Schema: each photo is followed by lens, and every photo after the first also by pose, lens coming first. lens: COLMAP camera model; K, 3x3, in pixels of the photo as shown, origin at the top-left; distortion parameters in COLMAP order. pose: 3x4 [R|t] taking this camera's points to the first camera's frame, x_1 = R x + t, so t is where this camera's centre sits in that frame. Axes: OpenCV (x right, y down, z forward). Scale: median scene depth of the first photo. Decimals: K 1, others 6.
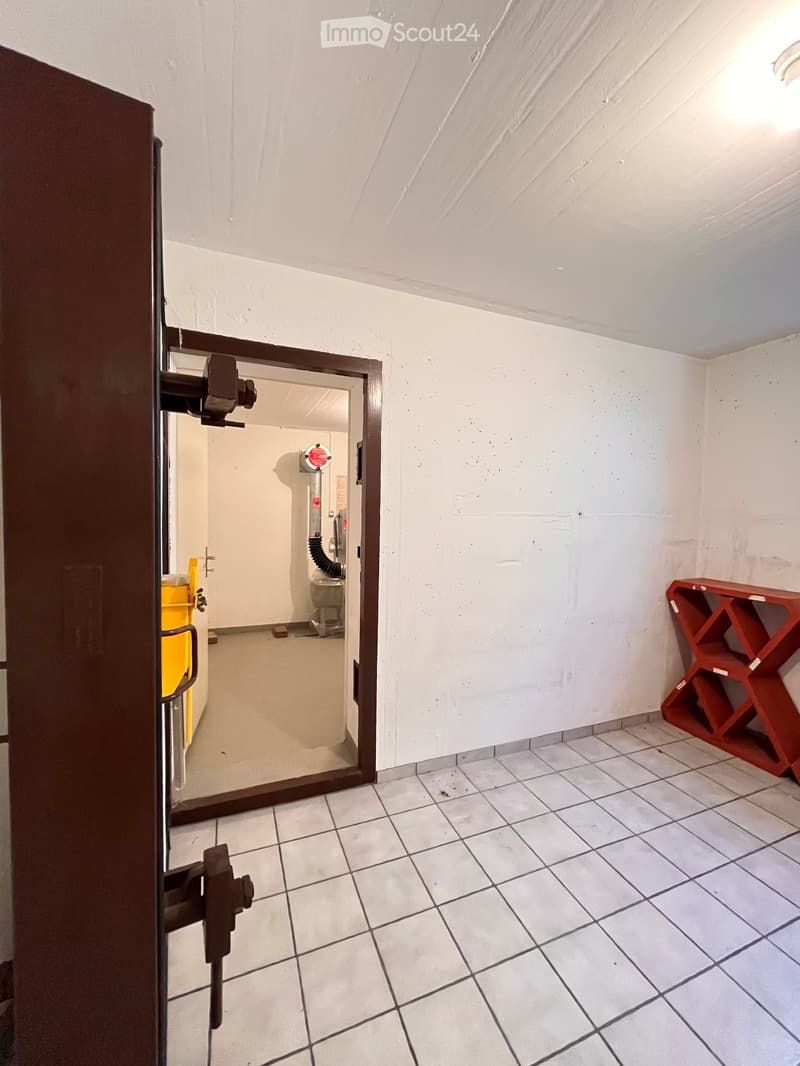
lens RADIAL K [[432.7, 0, 400.4], [0, 432.7, 533.7], [0, 0, 1]] dist [-0.002675, -0.000209]
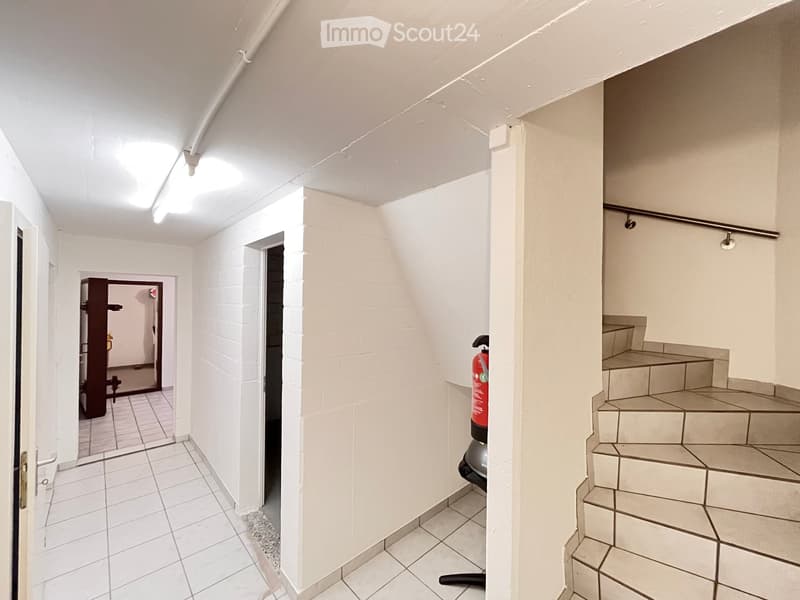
lens RADIAL K [[324.8, 0, 399.5], [0, 324.8, 301.2], [0, 0, 1]] dist [-0.002675, -0.000209]
pose [[0.931360, -0.009532, 0.363976, 1.788298], [0.027074, 0.998703, -0.043124, -0.067403], [-0.363093, 0.050018, 0.930410, -5.117747]]
